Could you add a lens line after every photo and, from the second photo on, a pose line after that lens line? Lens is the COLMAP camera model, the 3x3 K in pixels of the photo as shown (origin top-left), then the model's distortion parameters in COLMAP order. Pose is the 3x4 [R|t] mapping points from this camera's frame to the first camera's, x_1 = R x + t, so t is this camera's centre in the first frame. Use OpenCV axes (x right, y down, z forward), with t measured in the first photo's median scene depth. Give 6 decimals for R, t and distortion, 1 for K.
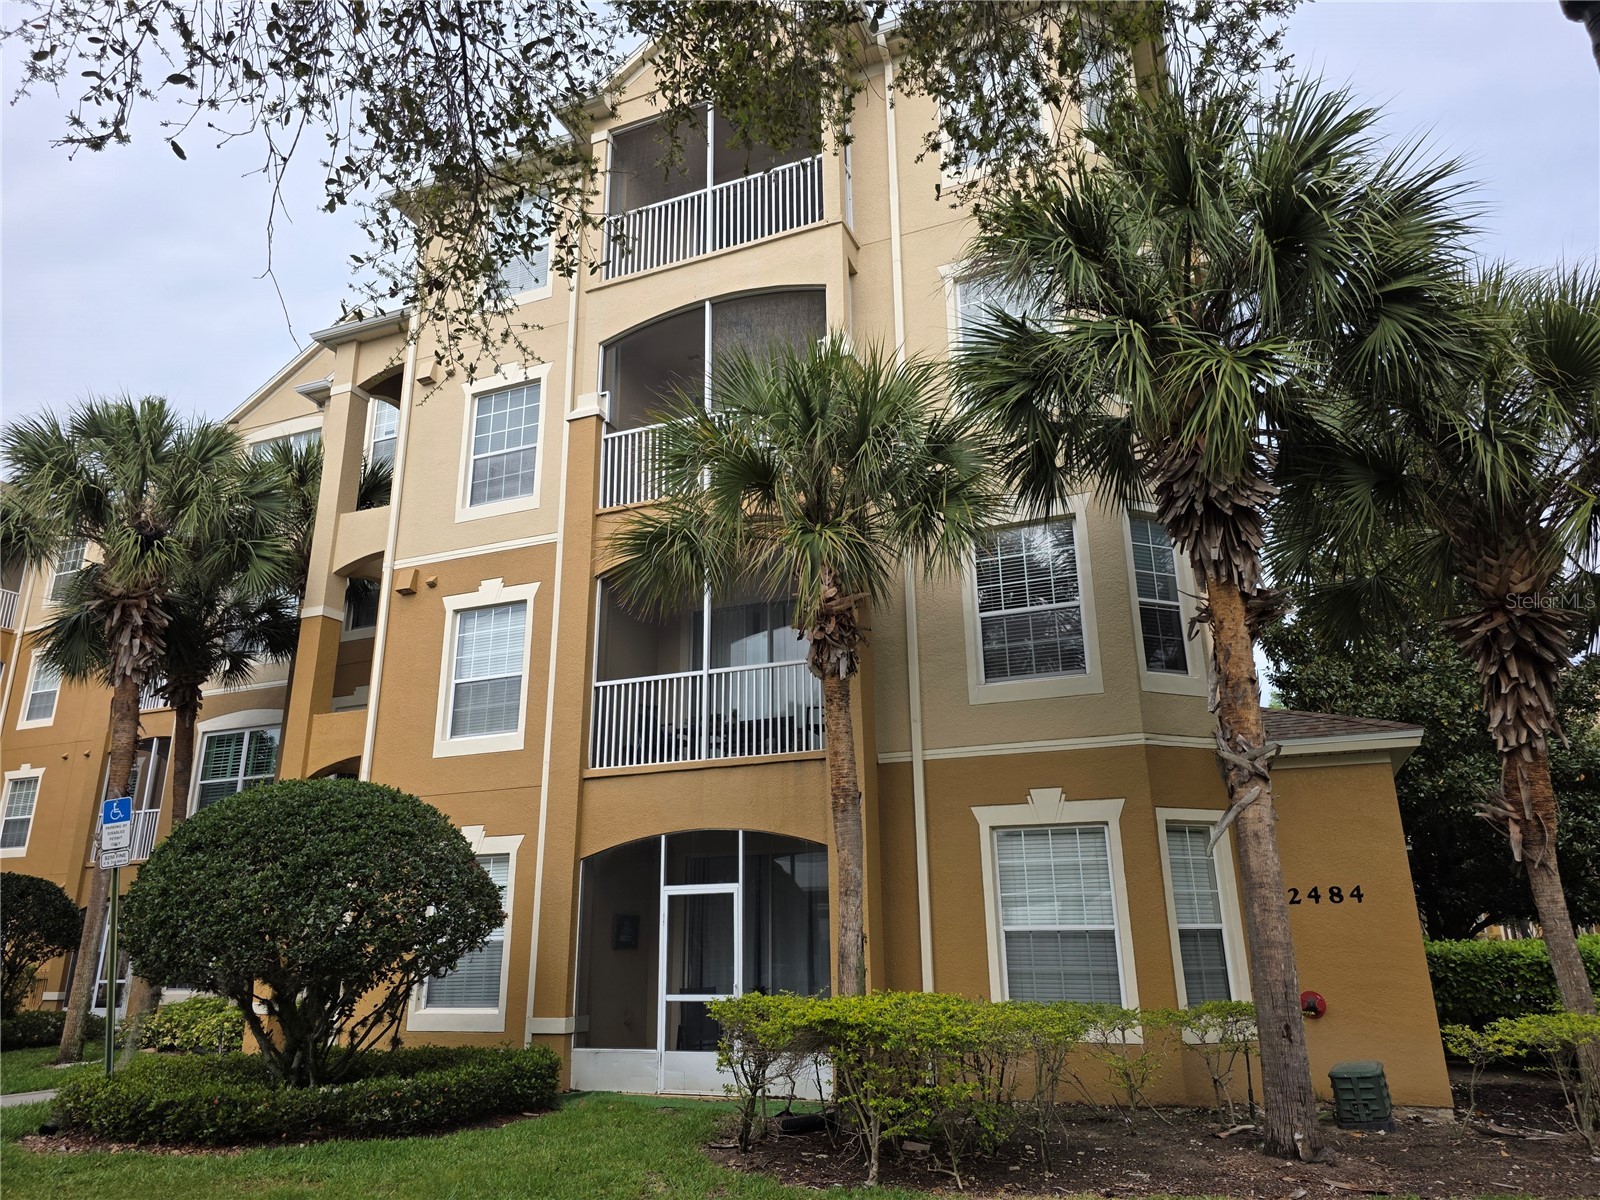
lens RADIAL K [[1073.3, 0, 801.8], [0, 1073.3, 596.9], [0, 0, 1]] dist [0.055689, -0.044873]
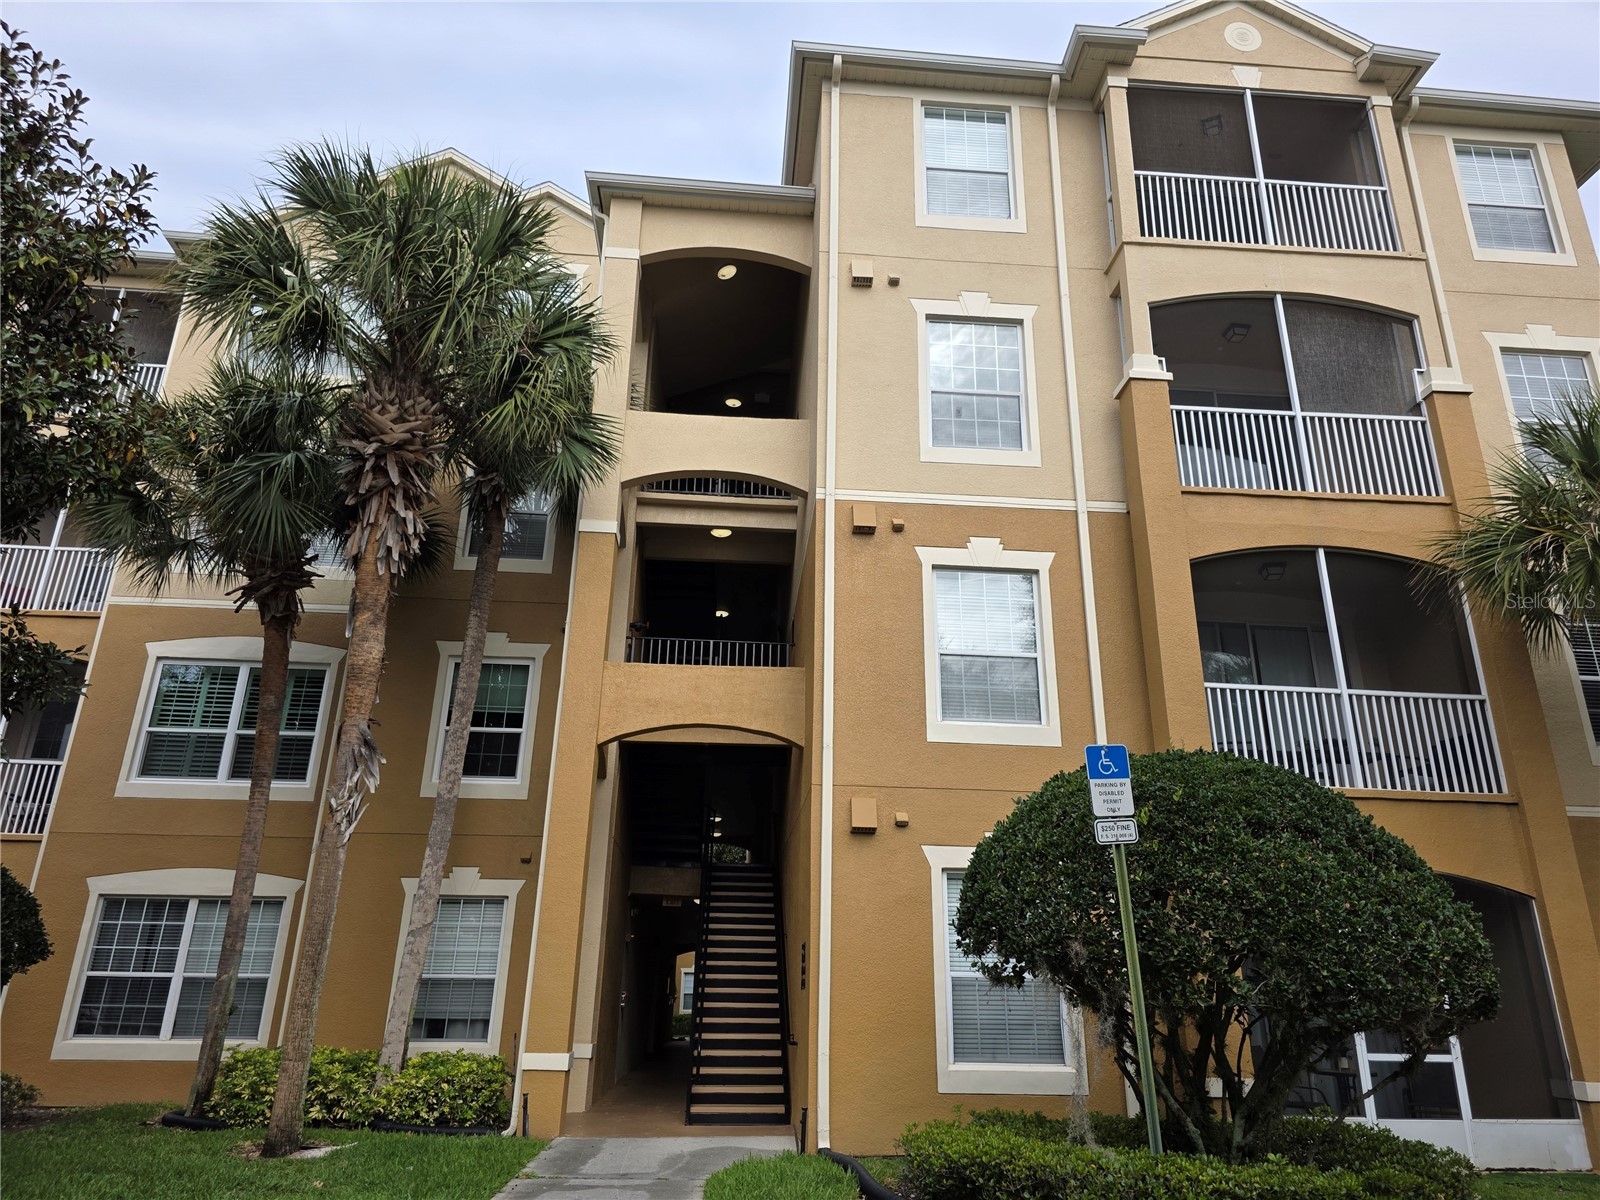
lens RADIAL K [[1073.3, 0, 809.0], [0, 1073.3, 599.0], [0, 0, 1]] dist [0.055689, -0.044873]
pose [[0.889156, 0.187752, 0.417313, -0.763214], [-0.165645, 0.982166, -0.088950, 0.129394], [-0.426571, 0.009964, 0.904399, 0.318788]]
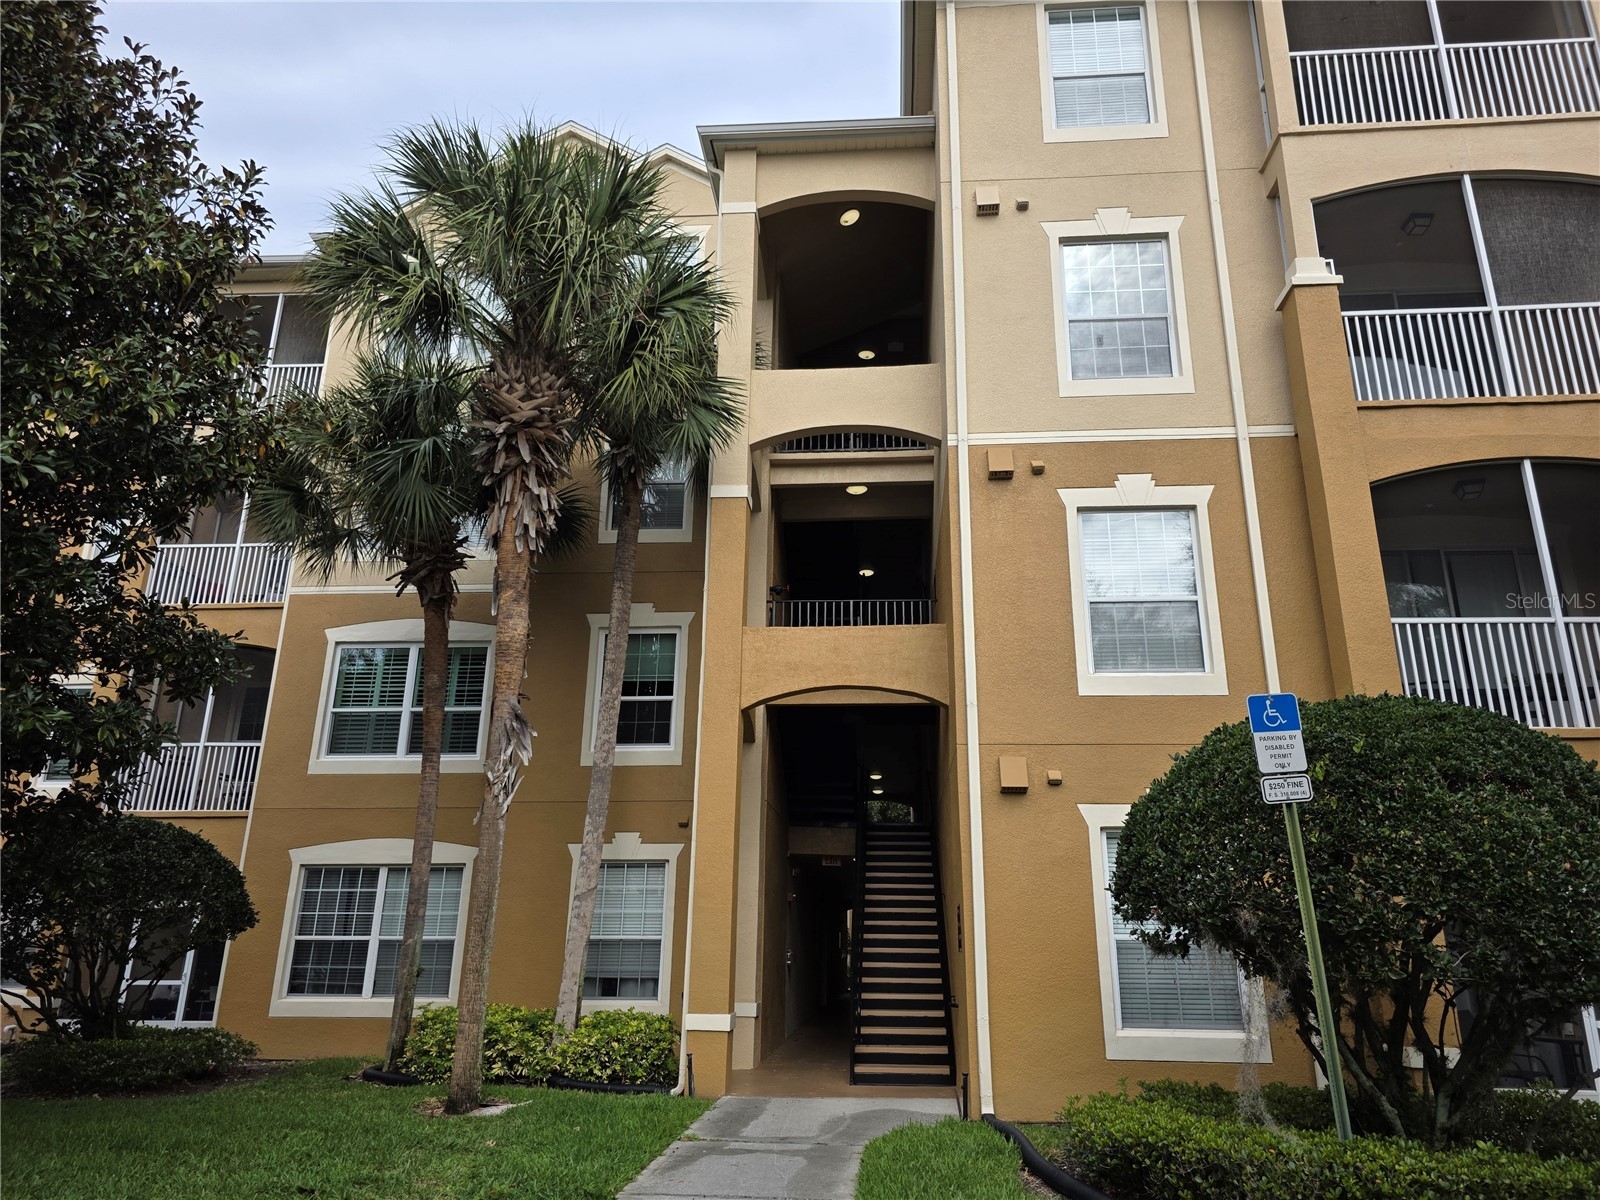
lens RADIAL K [[1073.3, 0, 813.6], [0, 1073.3, 609.6], [0, 0, 1]] dist [0.055689, -0.044873]
pose [[0.948030, 0.119712, 0.294801, -0.739683], [-0.119300, 0.992668, -0.019452, 0.125360], [-0.294968, -0.016729, 0.955361, 0.336716]]
